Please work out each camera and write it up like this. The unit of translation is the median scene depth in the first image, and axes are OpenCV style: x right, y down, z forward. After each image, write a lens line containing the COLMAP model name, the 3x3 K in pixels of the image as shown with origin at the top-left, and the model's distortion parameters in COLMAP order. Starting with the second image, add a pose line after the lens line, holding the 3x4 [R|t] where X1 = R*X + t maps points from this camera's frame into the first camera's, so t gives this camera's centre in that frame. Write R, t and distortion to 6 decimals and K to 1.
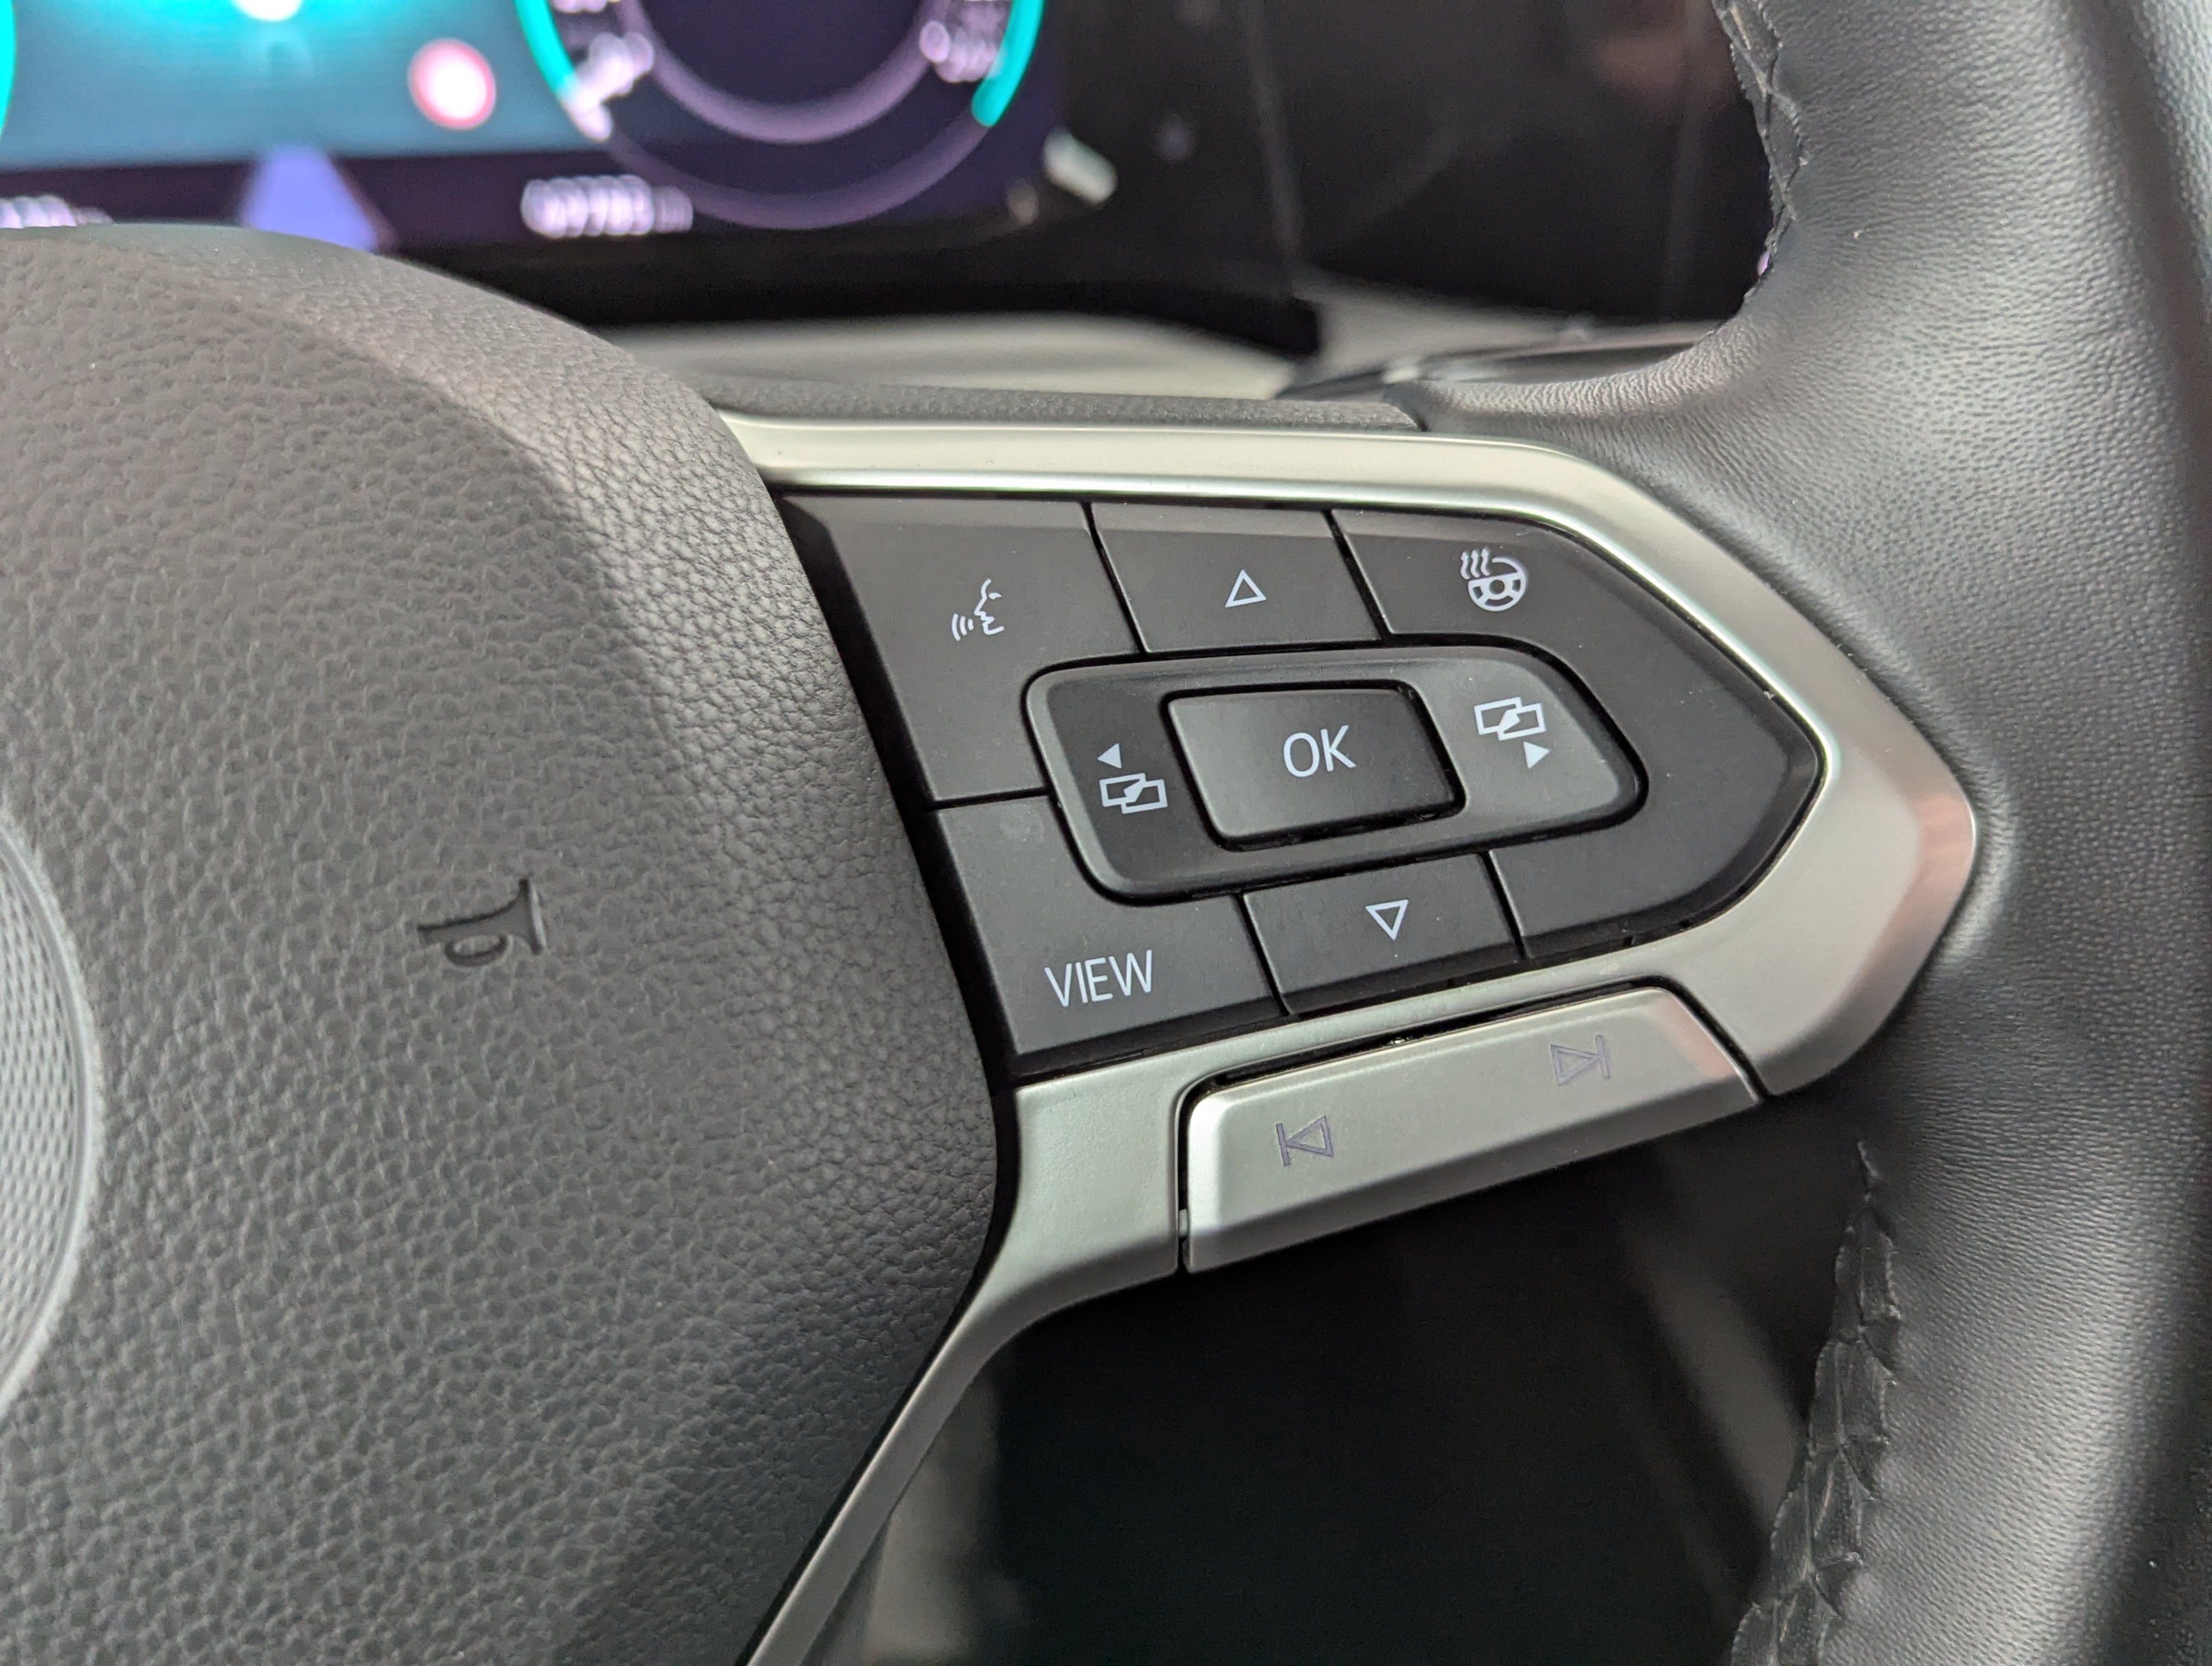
lens RADIAL K [[2085.7, 0, 1103.7], [0, 2085.7, 821.5], [0, 0, 1]] dist [0.022759, 0.000000]
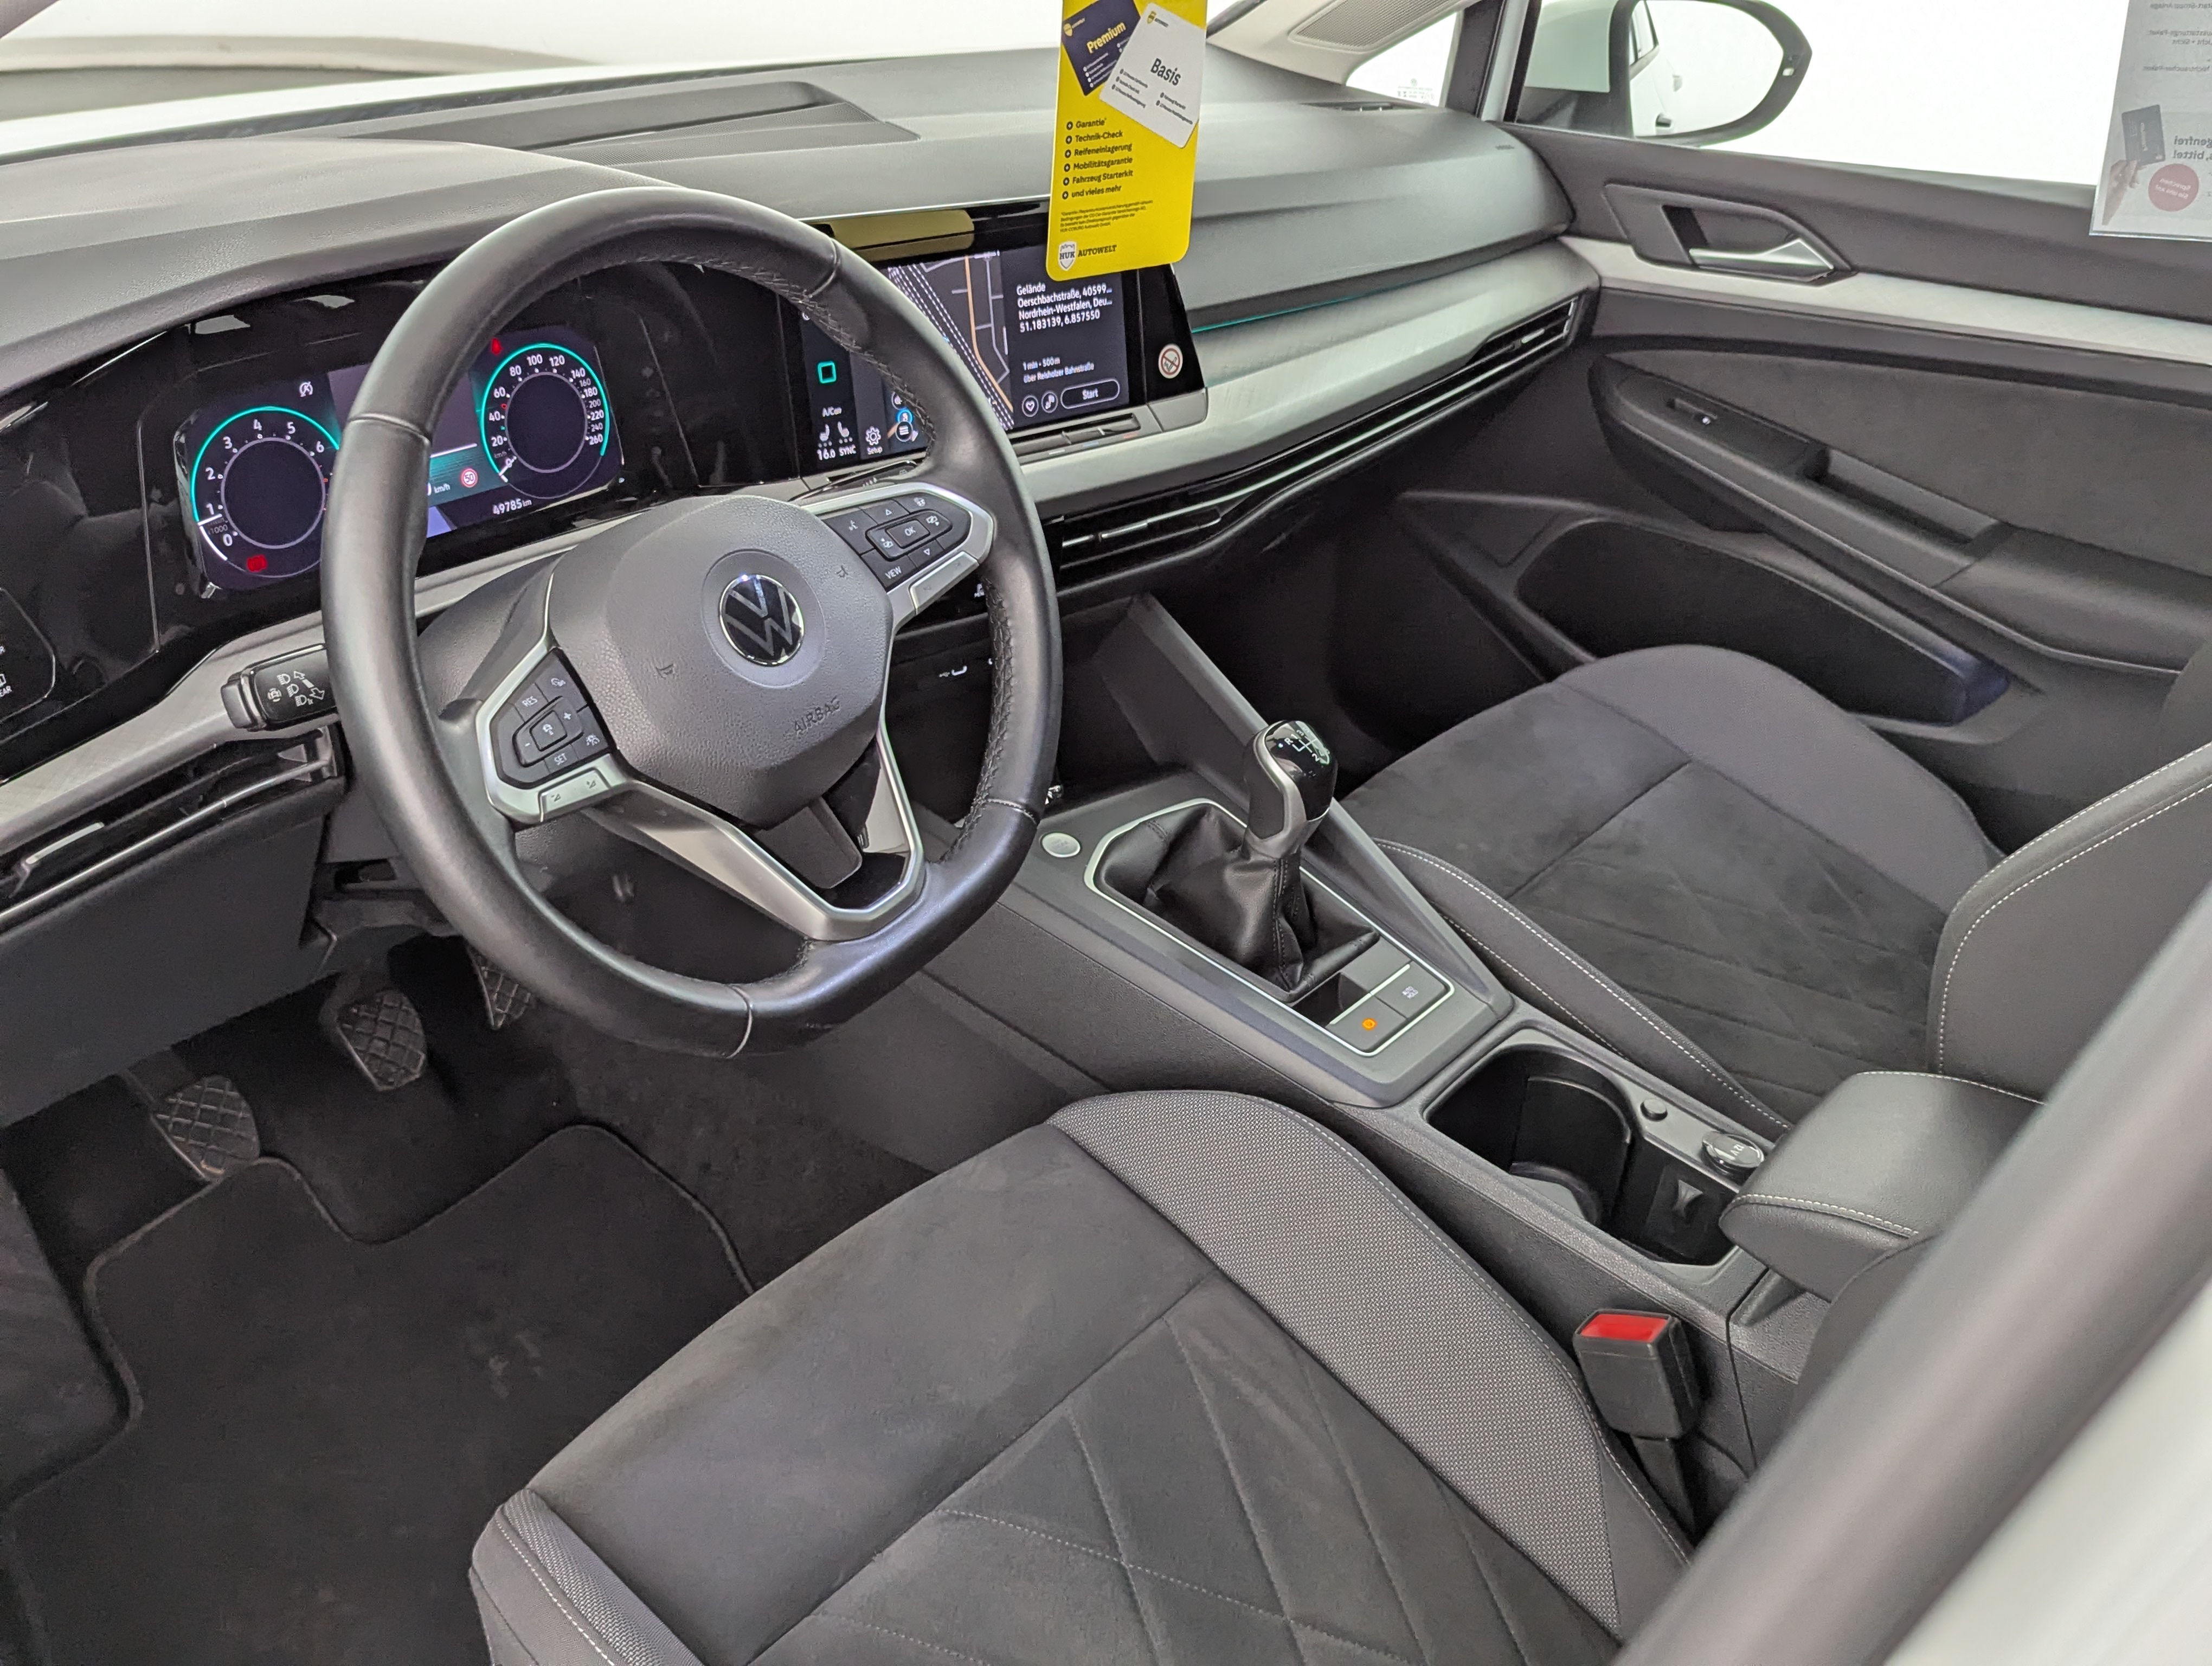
lens RADIAL K [[2085.7, 0, 1083.8], [0, 2085.7, 860.9], [0, 0, 1]] dist [0.022759, 0.000000]
pose [[0.744680, -0.320854, 0.585238, -3.646915], [0.351686, 0.933893, 0.064503, 0.702368], [-0.567246, 0.157786, 0.808292, -4.453656]]
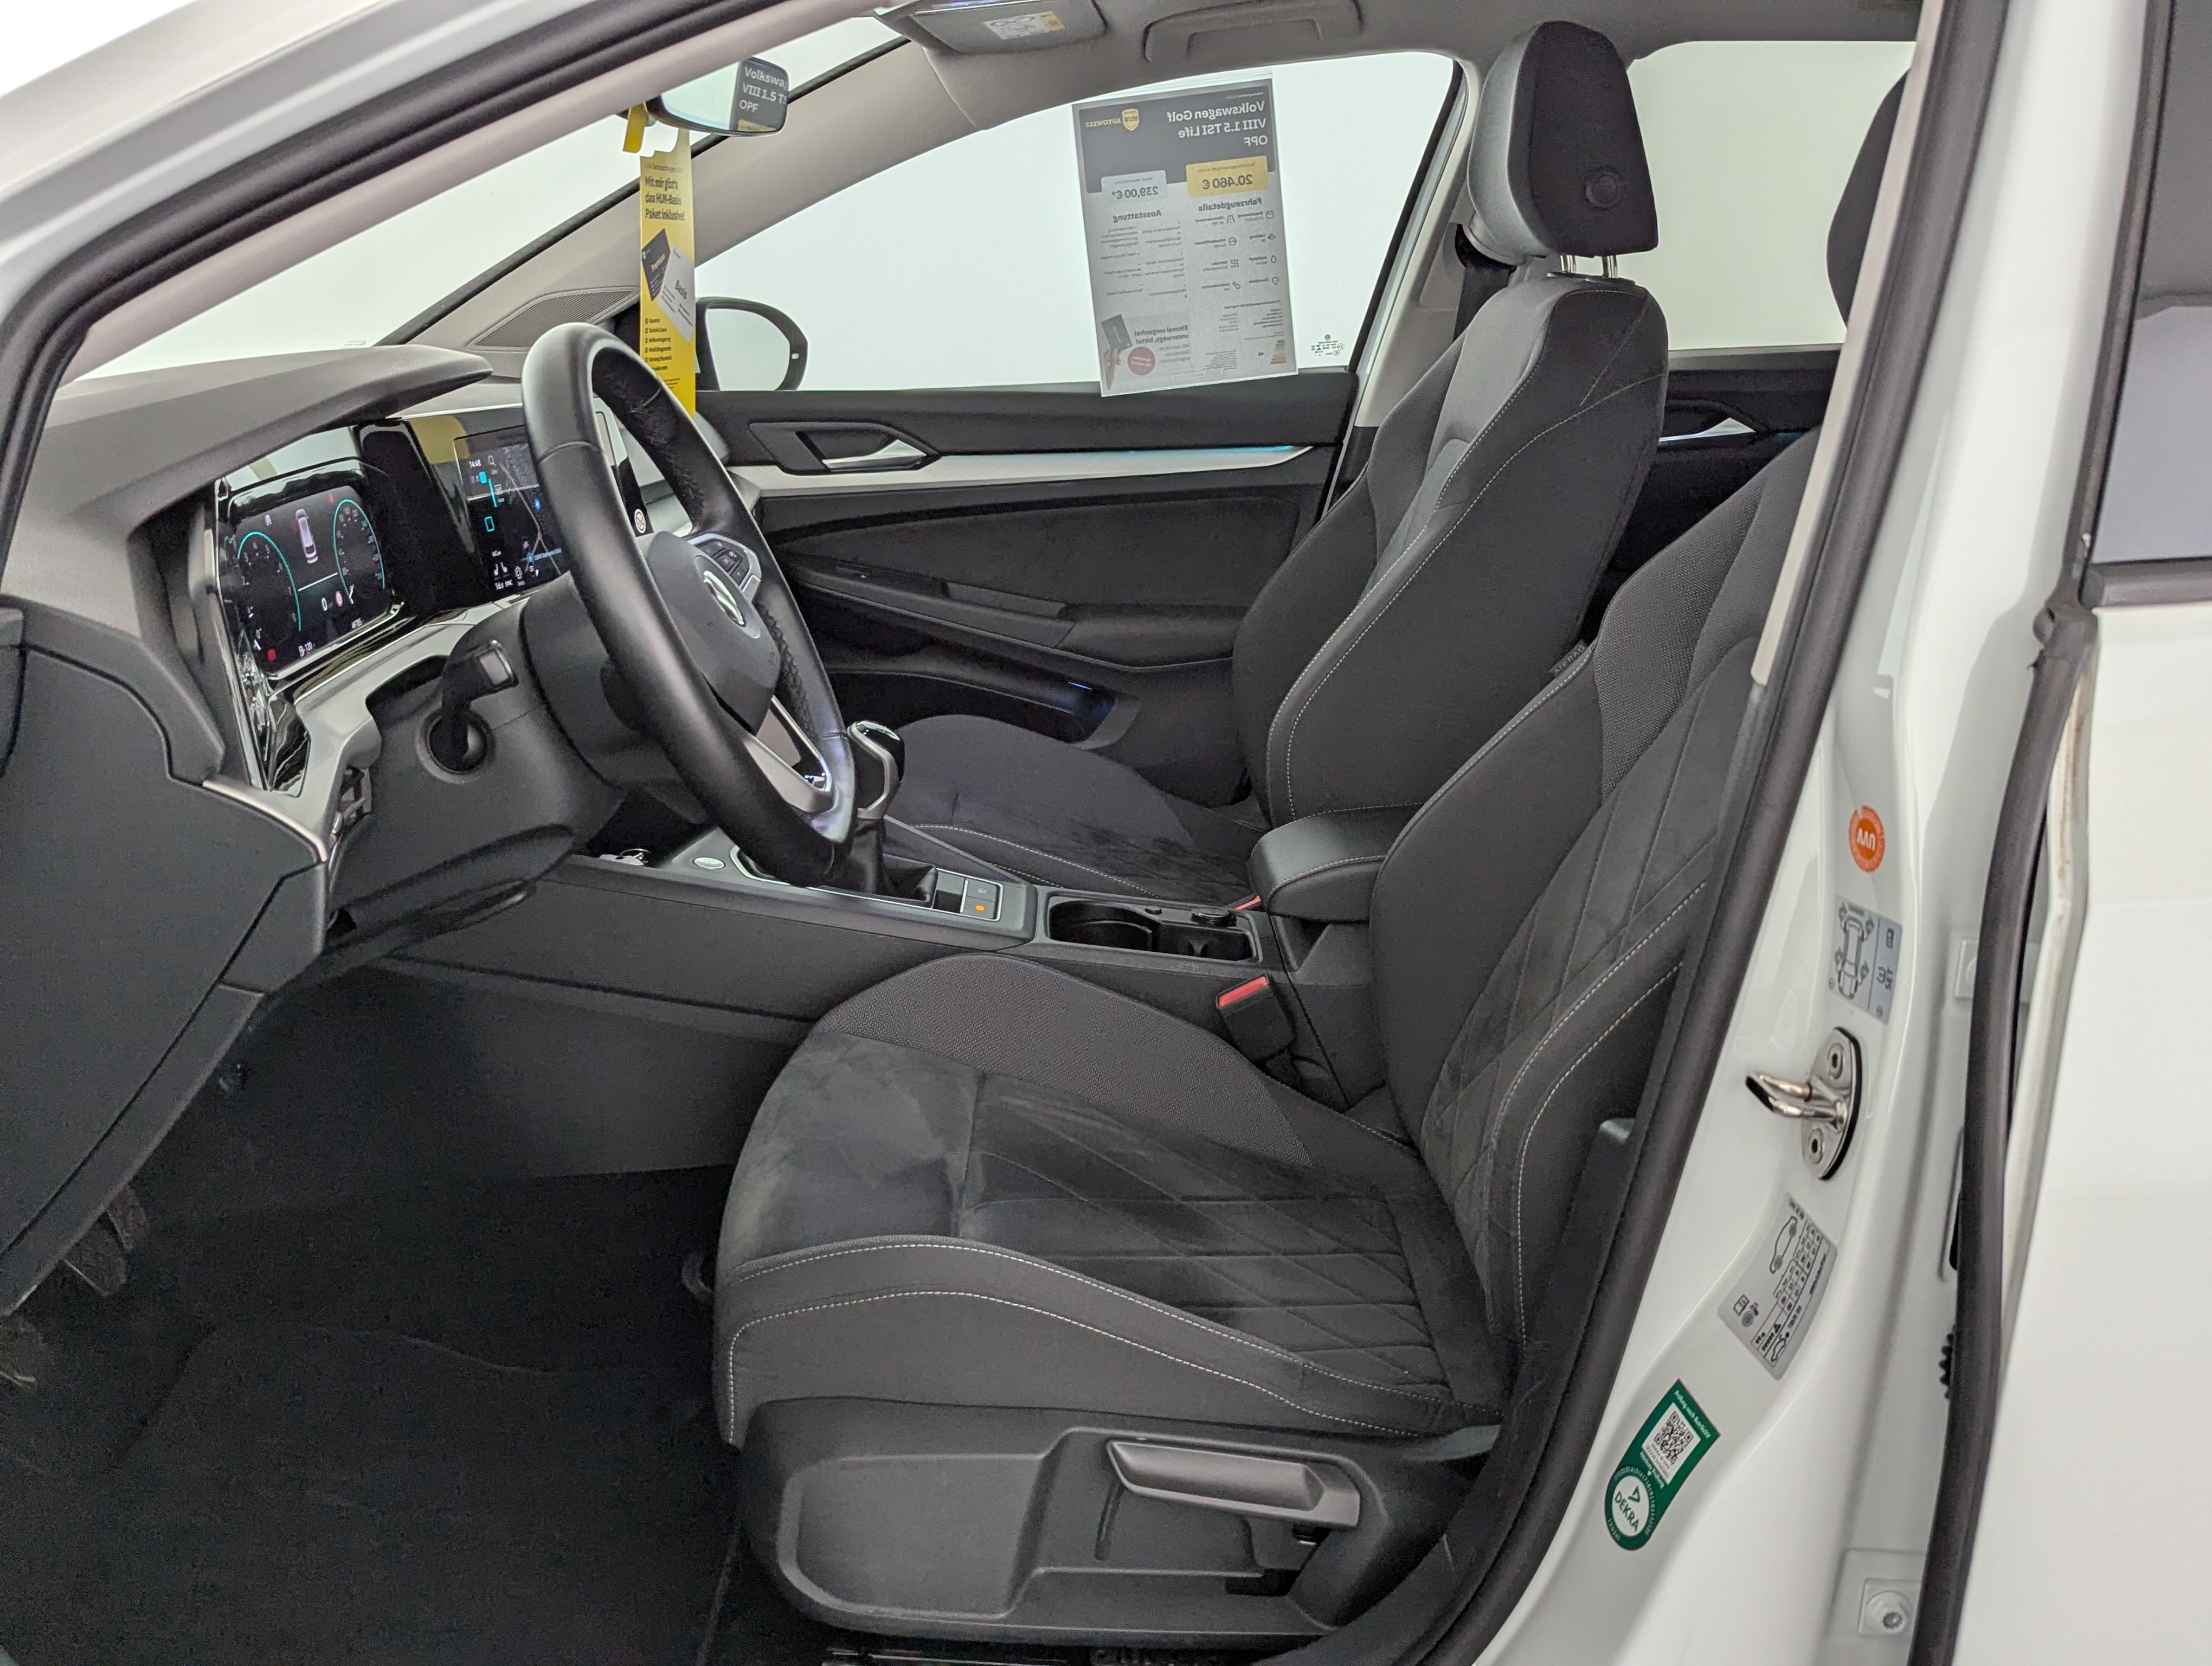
lens RADIAL K [[2085.7, 0, 1162.9], [0, 2085.7, 871.6], [0, 0, 1]] dist [0.022759, 0.000000]
pose [[0.100507, -0.301253, 0.948233, -8.976867], [0.548426, 0.811970, 0.199833, 0.299727], [-0.830137, 0.499951, 0.246824, -2.267472]]
